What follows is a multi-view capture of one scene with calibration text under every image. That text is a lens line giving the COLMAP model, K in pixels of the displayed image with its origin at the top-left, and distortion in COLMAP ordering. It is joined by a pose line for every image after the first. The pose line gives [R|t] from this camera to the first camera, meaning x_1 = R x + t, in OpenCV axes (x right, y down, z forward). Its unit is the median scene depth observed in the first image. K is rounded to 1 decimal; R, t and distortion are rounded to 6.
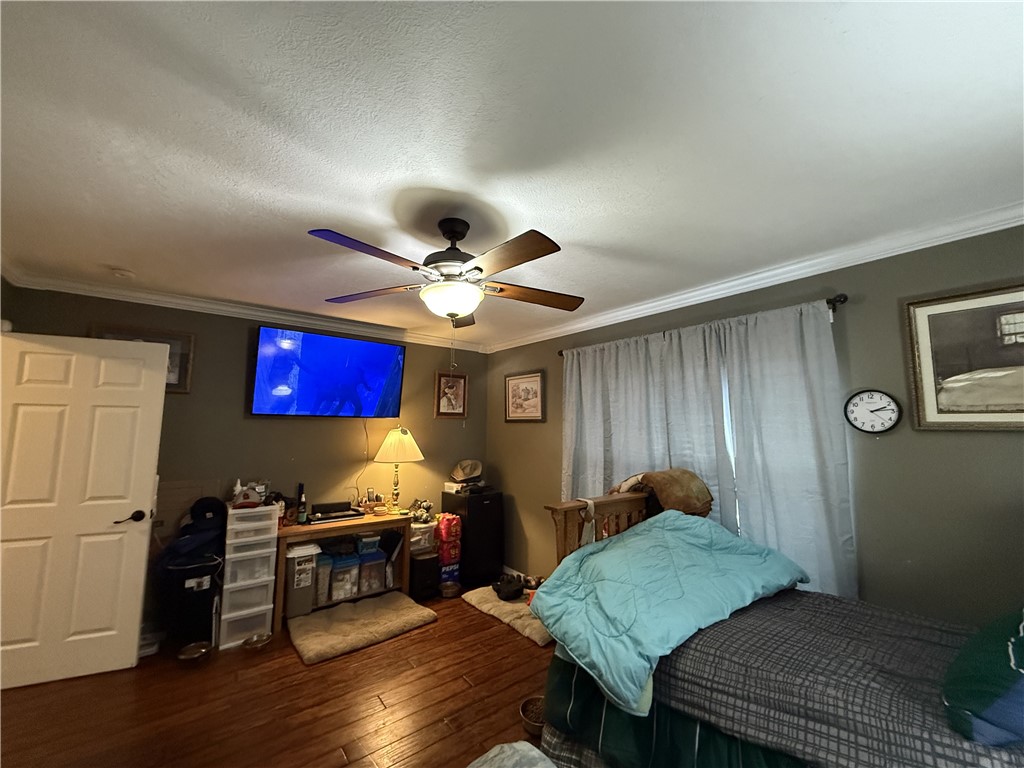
lens RADIAL K [[407.6, 0, 509.5], [0, 407.6, 383.2], [0, 0, 1]] dist [-0.003138, 0.000992]
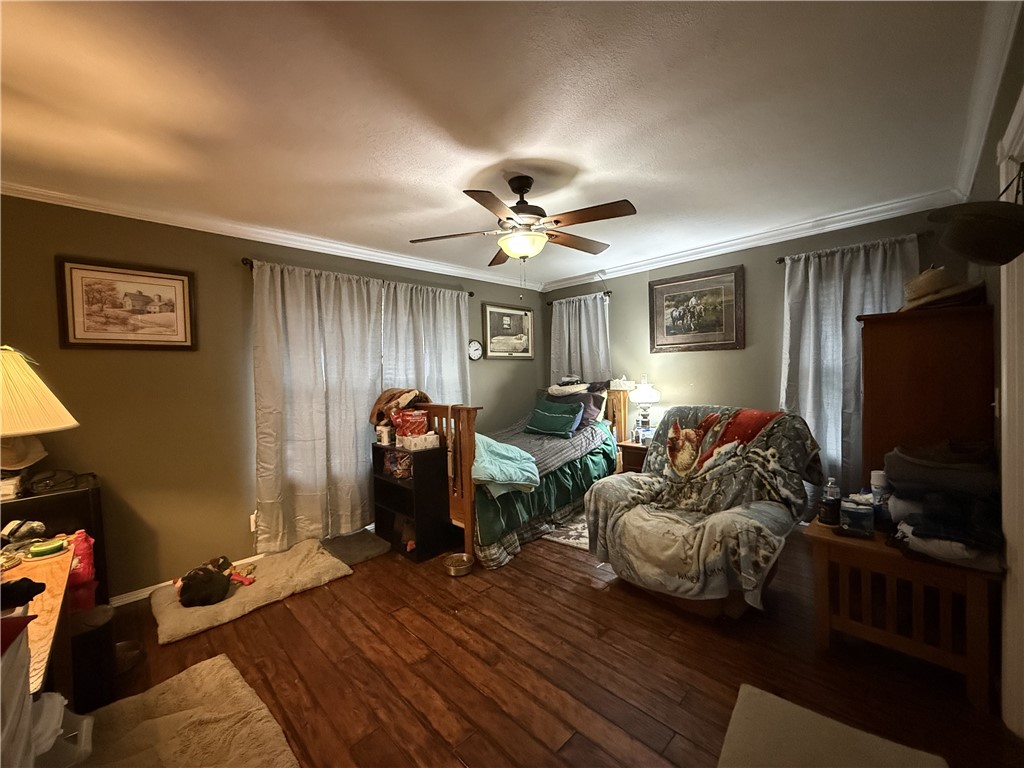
lens RADIAL K [[407.6, 0, 510.3], [0, 407.6, 383.8], [0, 0, 1]] dist [-0.003138, 0.000992]
pose [[-0.108927, -0.015427, 0.993930, -0.658779], [-0.064394, 0.997889, 0.008432, 0.112279], [-0.991962, -0.063085, -0.109690, 0.542059]]
